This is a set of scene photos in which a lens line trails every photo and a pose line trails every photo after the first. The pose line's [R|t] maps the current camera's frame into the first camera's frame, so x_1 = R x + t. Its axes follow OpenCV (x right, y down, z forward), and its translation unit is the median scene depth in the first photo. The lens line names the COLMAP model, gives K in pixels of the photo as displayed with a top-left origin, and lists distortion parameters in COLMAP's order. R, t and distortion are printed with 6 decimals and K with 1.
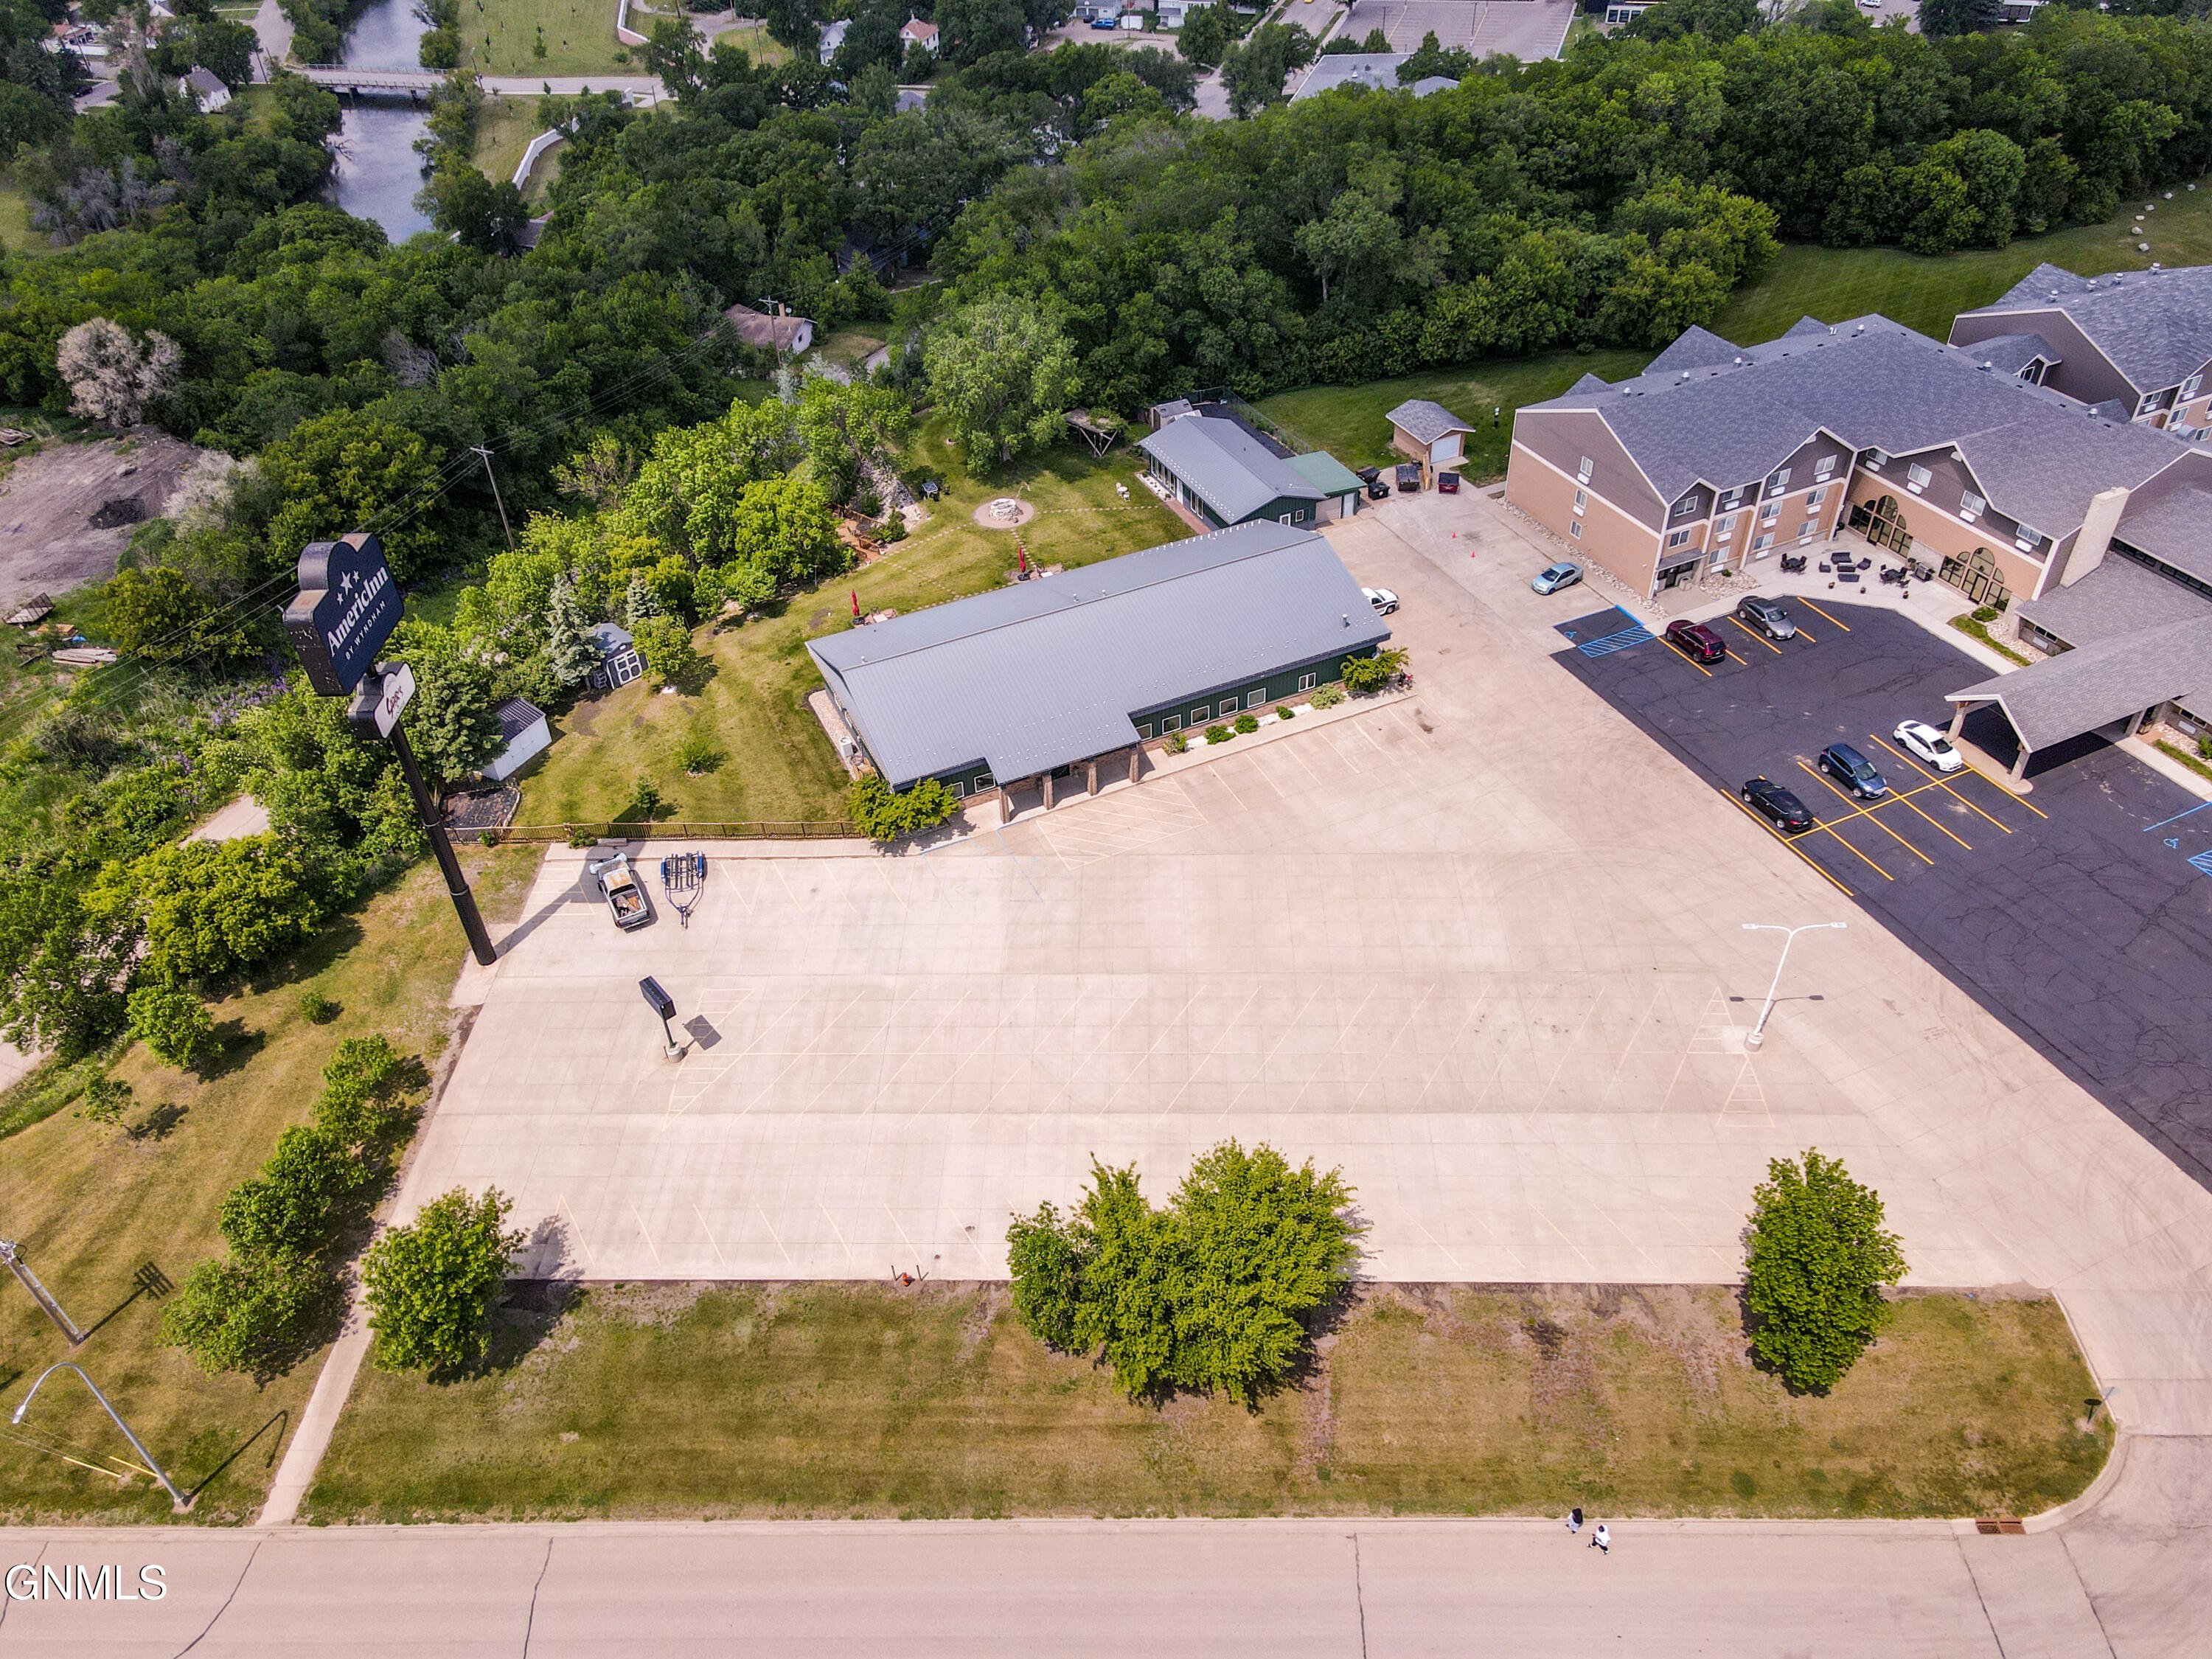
lens RADIAL K [[1610.3, 0, 1097.4], [0, 1610.3, 820.0], [0, 0, 1]] dist [-0.007255, 0.050019]
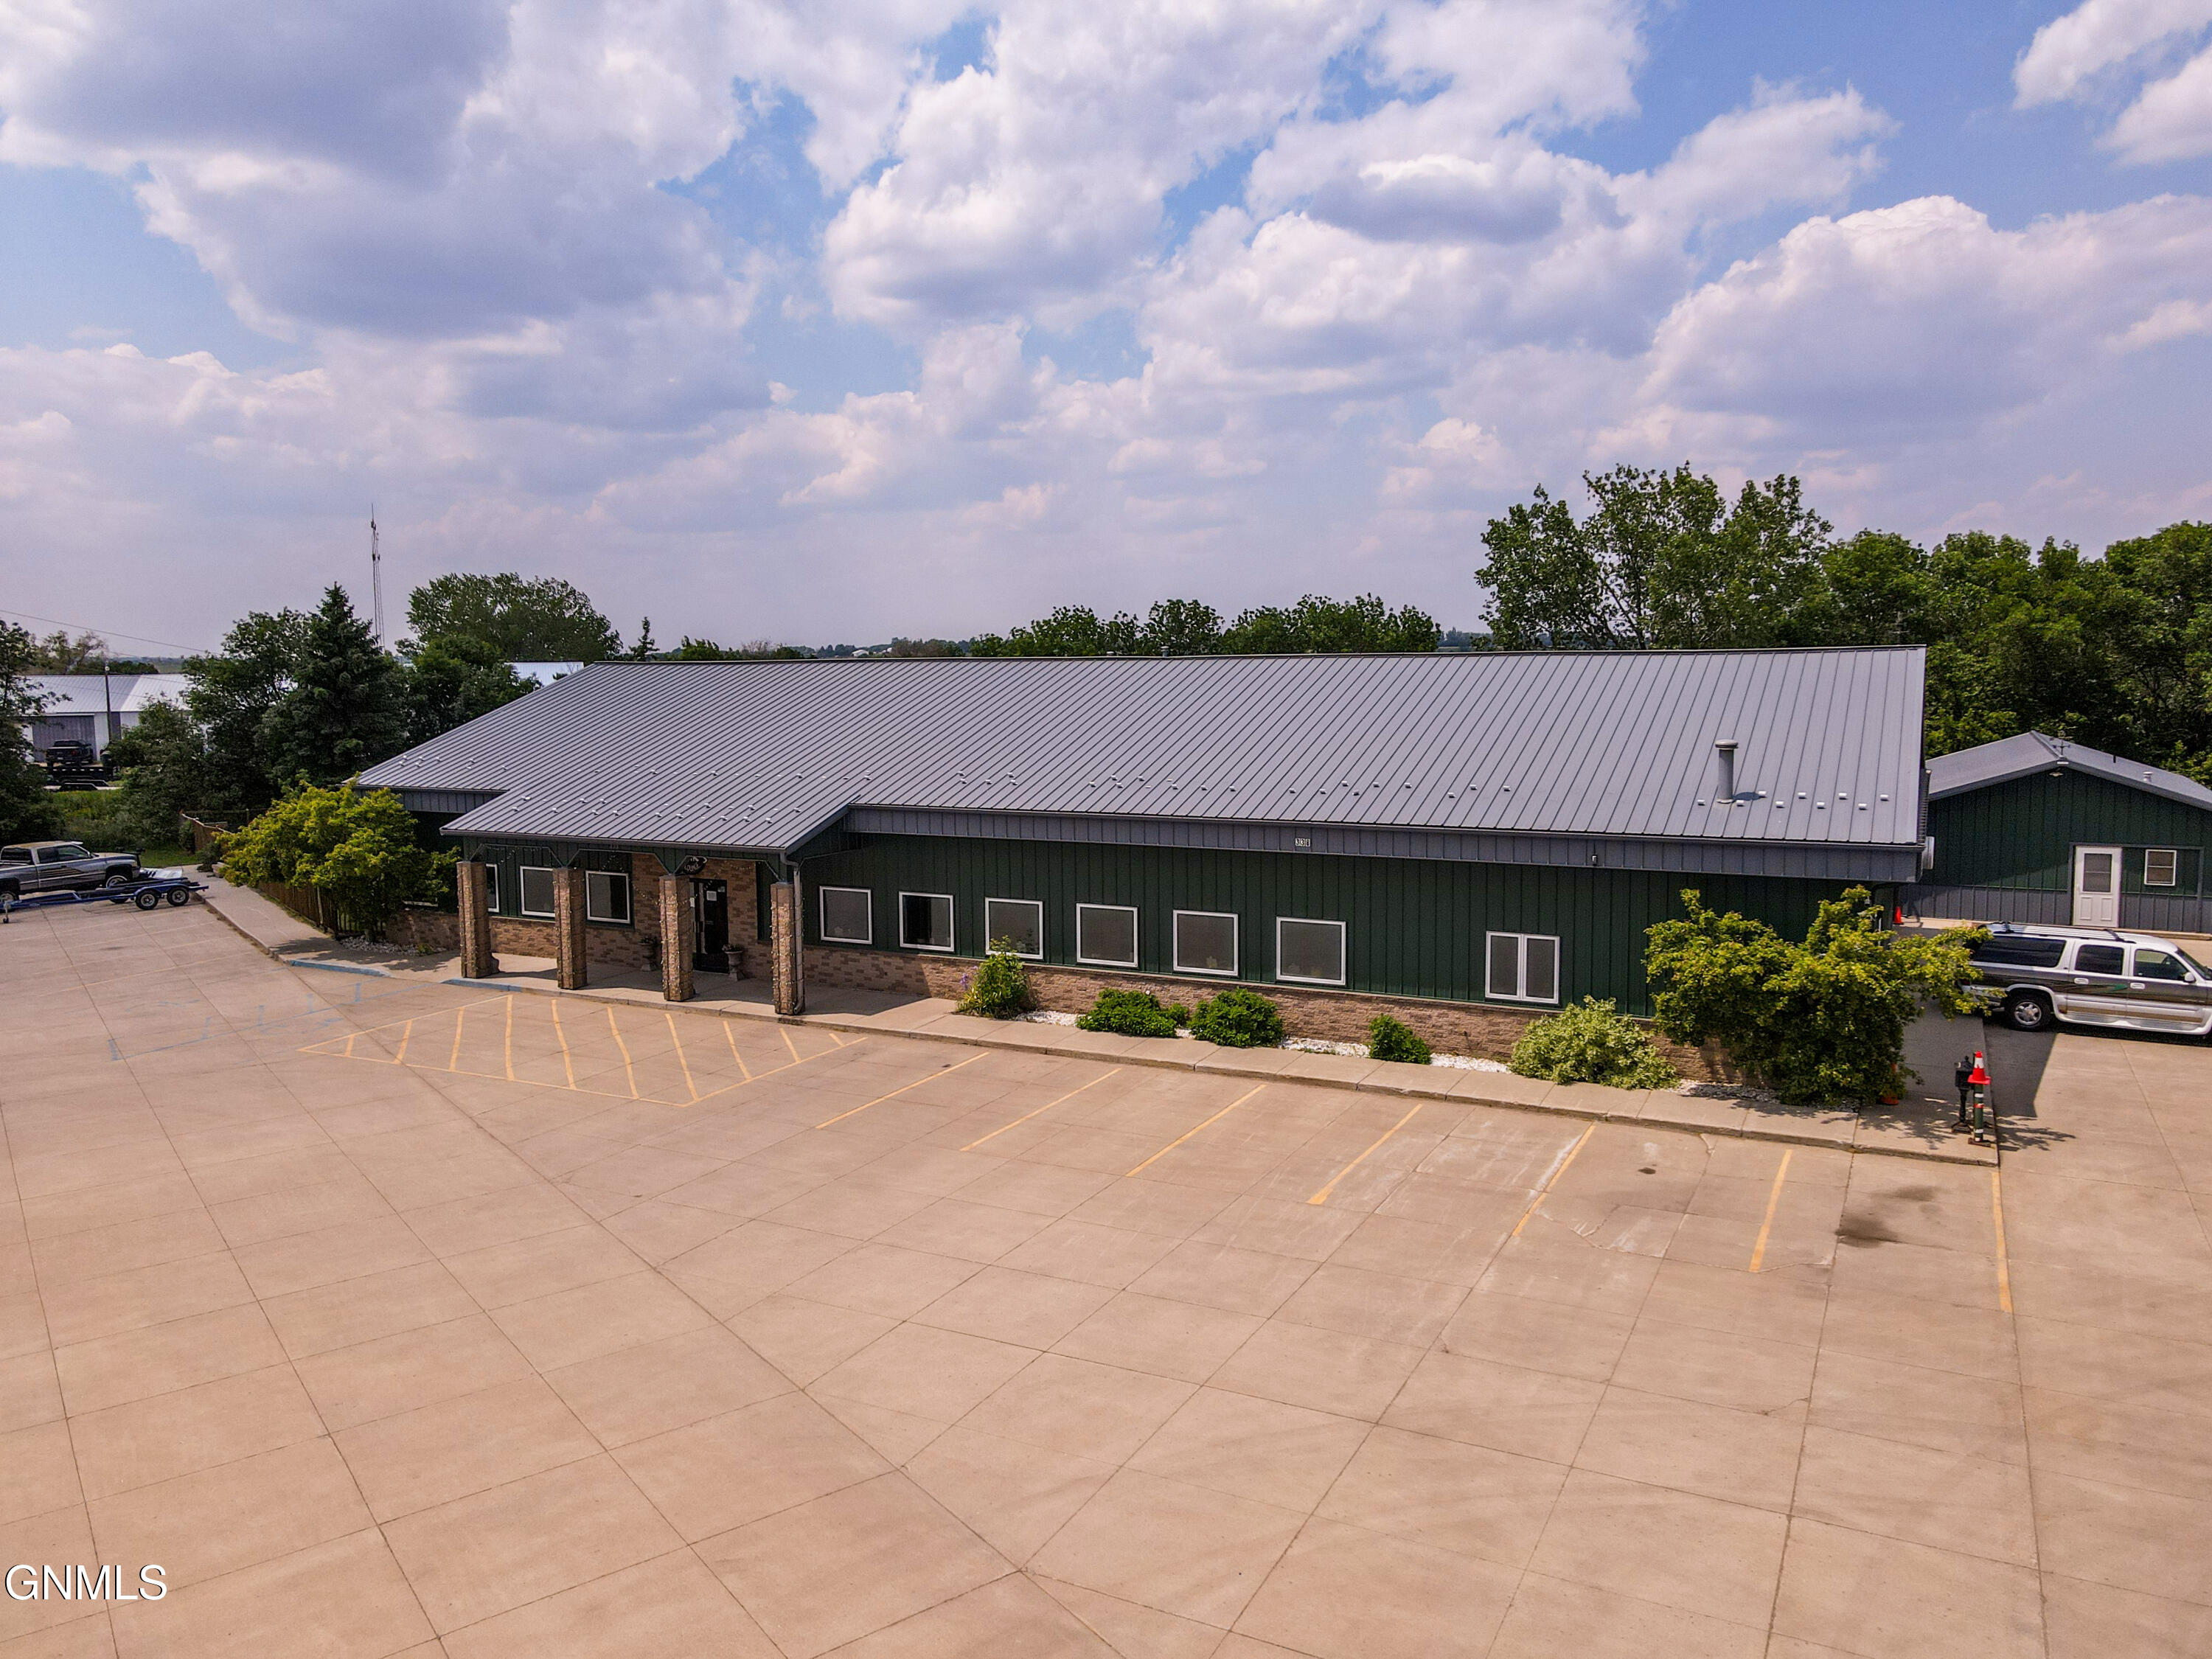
lens RADIAL K [[1615.0, 0, 1099.6], [0, 1615.0, 828.6], [0, 0, 1]] dist [0.003523, 0.029763]
pose [[0.608478, 0.111686, -0.785672, 0.296109], [-0.513230, 0.810507, -0.282264, 0.004505], [0.605268, 0.574982, 0.550497, 0.819582]]
